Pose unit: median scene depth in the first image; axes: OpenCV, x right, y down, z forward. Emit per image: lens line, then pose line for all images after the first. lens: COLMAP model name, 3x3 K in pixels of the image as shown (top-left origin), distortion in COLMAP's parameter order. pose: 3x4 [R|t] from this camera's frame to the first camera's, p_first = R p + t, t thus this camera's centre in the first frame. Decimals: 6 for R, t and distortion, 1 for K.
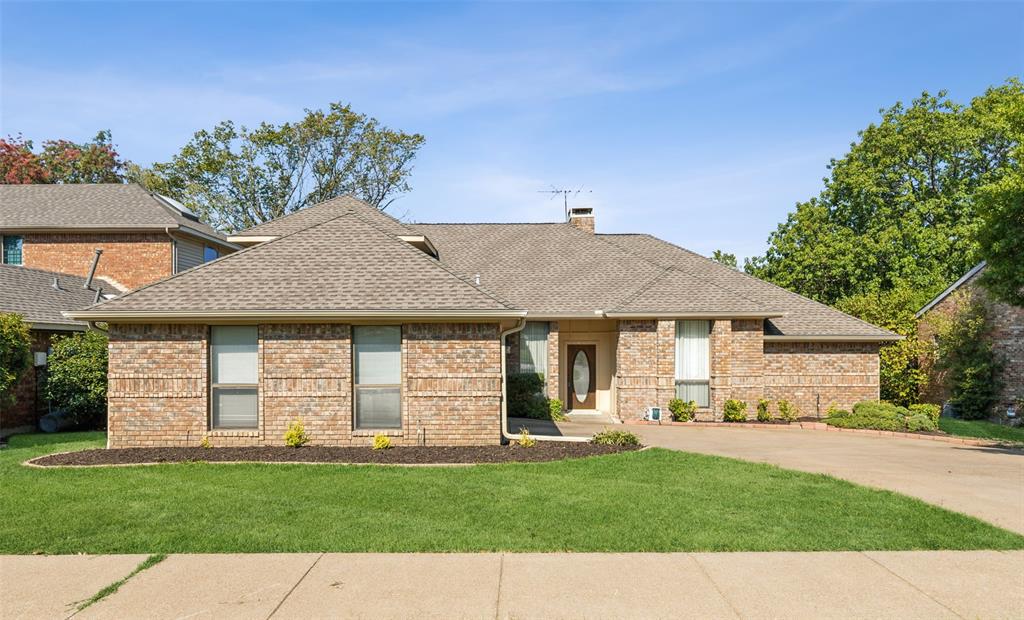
lens RADIAL K [[652.4, 0, 507.8], [0, 652.4, 352.5], [0, 0, 1]] dist [0.001241, -0.003698]
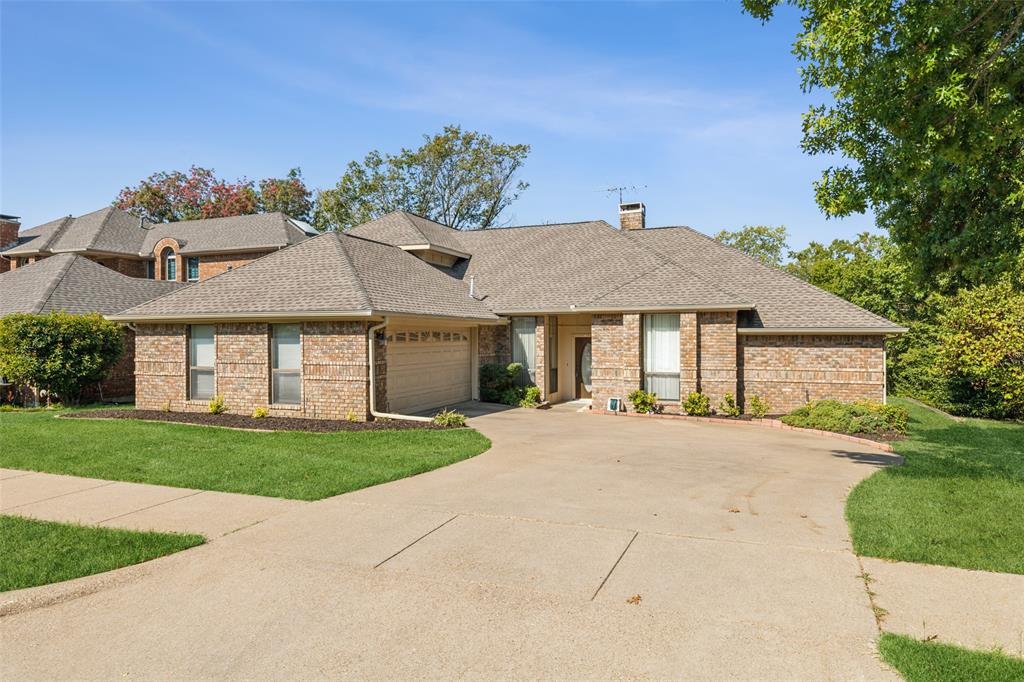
lens RADIAL K [[645.0, 0, 512.4], [0, 645.0, 339.1], [0, 0, 1]] dist [-0.005531, -0.000230]
pose [[0.929891, 0.001055, -0.367833, 0.462314], [-0.003638, 0.999973, -0.006330, -0.002835], [0.367816, 0.007225, 0.929870, -0.014675]]
